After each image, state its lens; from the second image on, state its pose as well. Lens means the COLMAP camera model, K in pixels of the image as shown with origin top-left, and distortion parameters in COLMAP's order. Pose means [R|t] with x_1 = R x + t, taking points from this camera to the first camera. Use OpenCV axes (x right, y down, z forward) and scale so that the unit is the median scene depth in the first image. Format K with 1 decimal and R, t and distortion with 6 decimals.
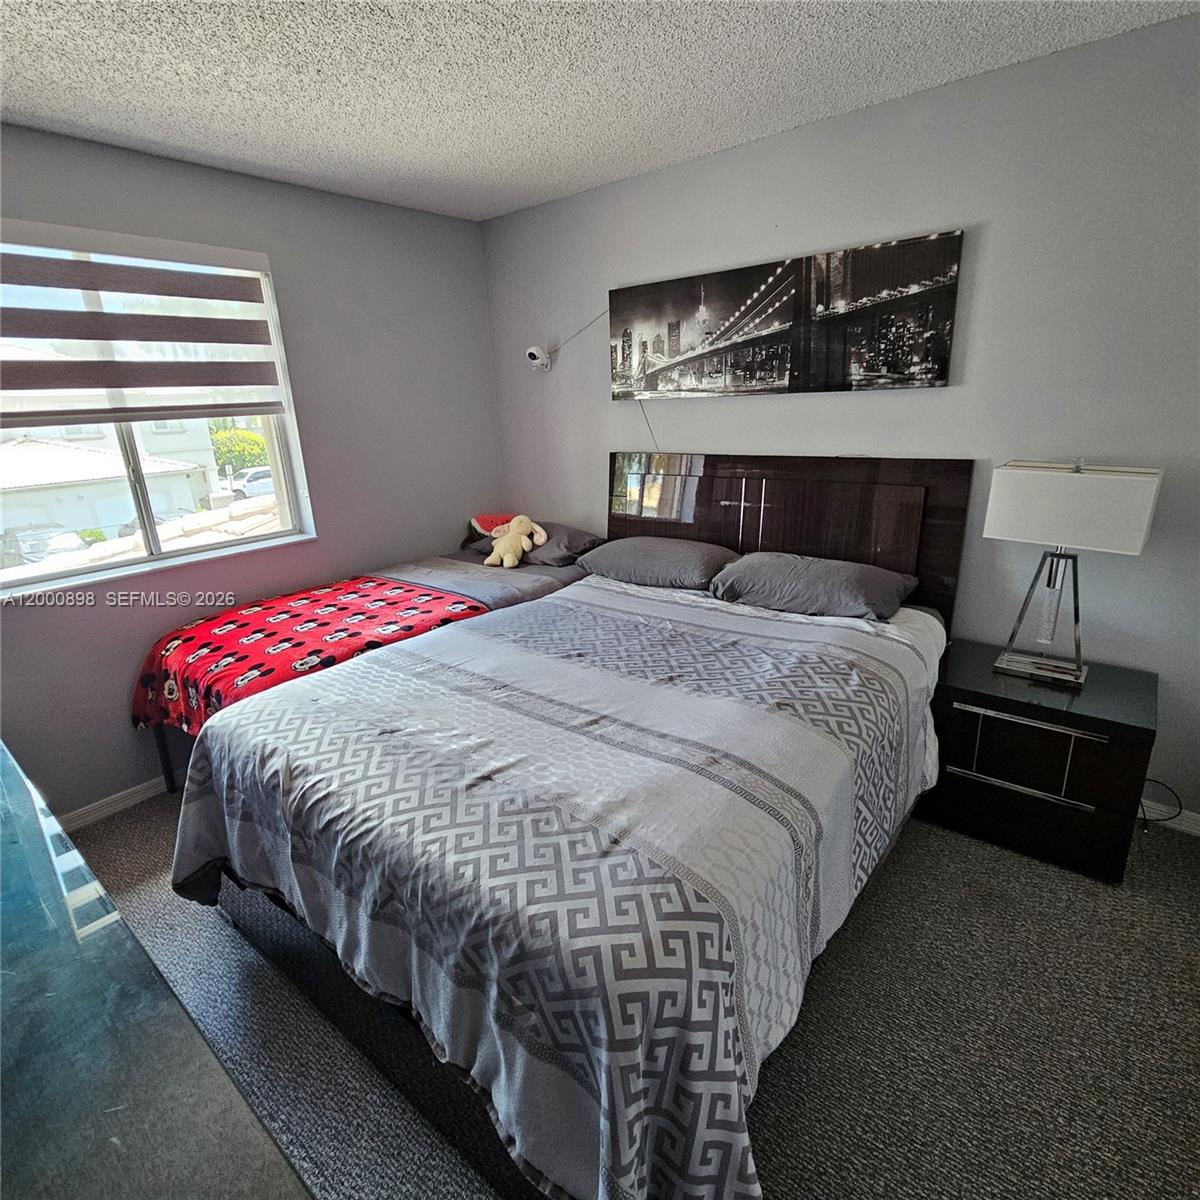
lens RADIAL K [[666.5, 0, 598.1], [0, 666.5, 603.6], [0, 0, 1]] dist [-0.002569, 0.001213]
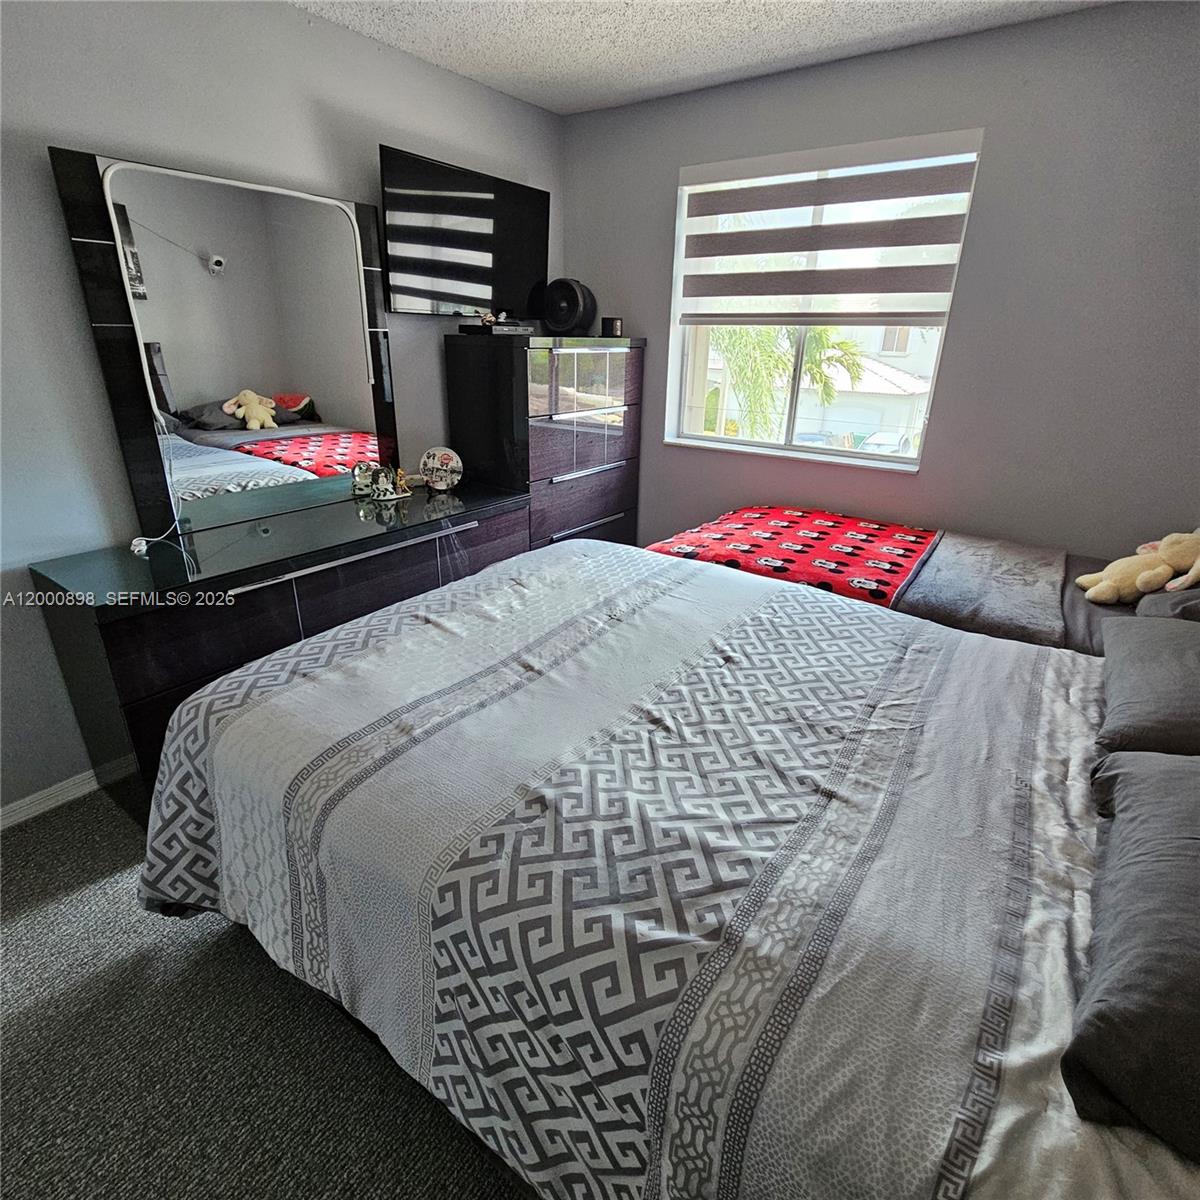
lens RADIAL K [[666.5, 0, 595.7], [0, 666.5, 596.1], [0, 0, 1]] dist [-0.002569, 0.001213]
pose [[0.048577, 0.403973, -0.913480, 0.575411], [-0.318407, 0.873108, 0.369186, -0.197133], [0.946709, 0.272925, 0.171041, 0.666784]]
